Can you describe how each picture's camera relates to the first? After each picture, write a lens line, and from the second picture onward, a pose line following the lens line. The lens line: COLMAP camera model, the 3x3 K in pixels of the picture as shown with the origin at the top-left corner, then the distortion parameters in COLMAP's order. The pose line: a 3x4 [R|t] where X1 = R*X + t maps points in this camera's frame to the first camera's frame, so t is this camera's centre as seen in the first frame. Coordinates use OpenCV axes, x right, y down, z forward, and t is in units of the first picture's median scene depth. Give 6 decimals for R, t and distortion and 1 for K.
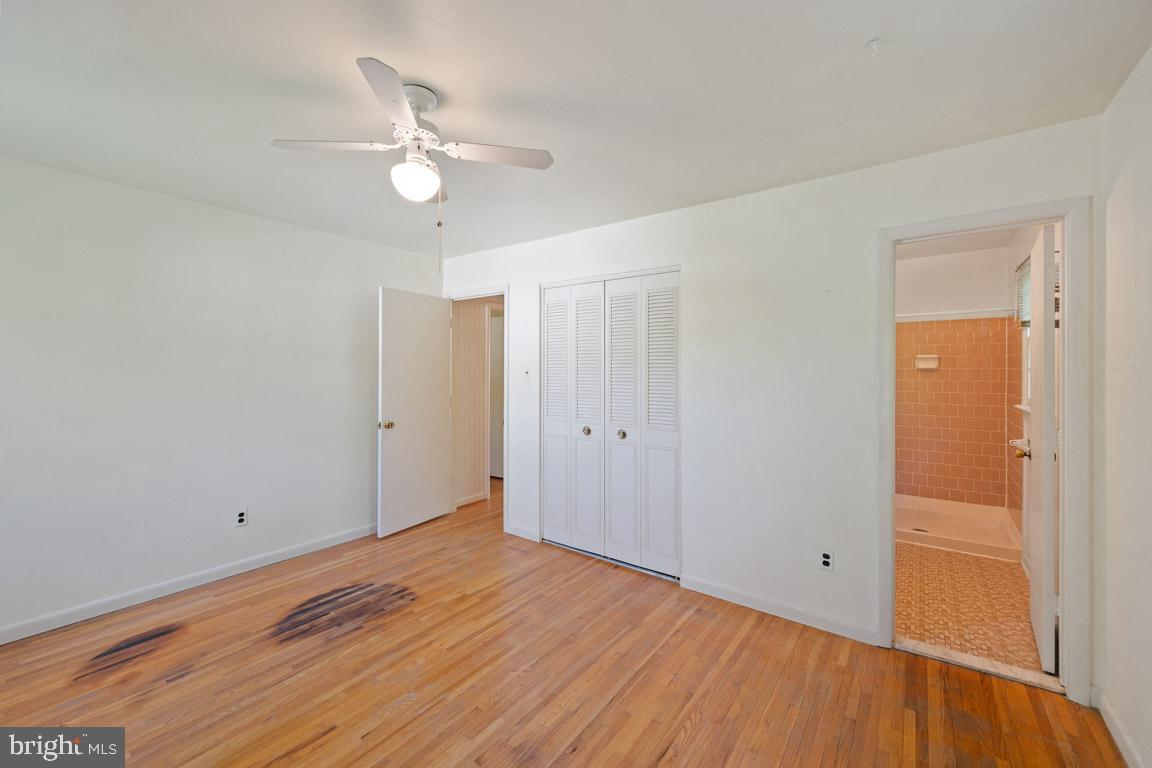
lens RADIAL K [[463.5, 0, 574.5], [0, 463.5, 366.6], [0, 0, 1]] dist [0.002341, 0.000114]
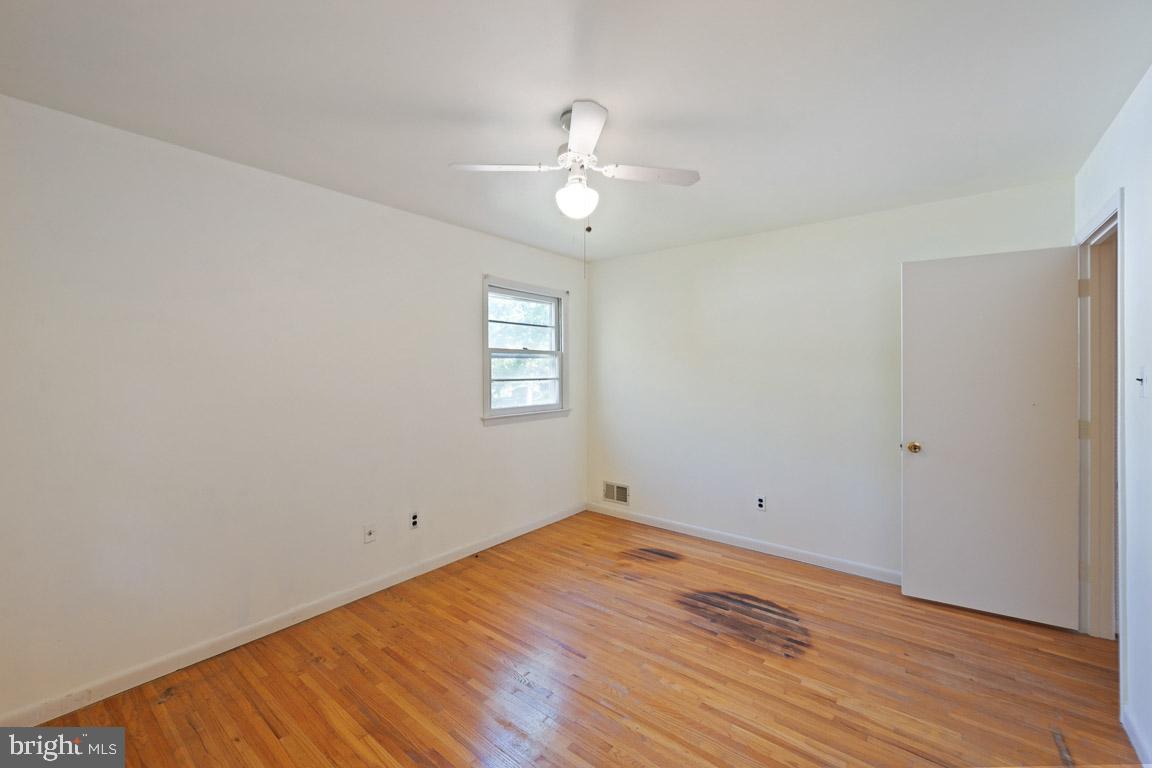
lens RADIAL K [[463.5, 0, 574.5], [0, 463.5, 366.6], [0, 0, 1]] dist [0.002341, 0.000114]
pose [[-0.034325, -0.010776, -0.999353, 0.499525], [0.006443, 0.999919, -0.011003, 0.004130], [0.999390, -0.006817, -0.034253, 0.686562]]
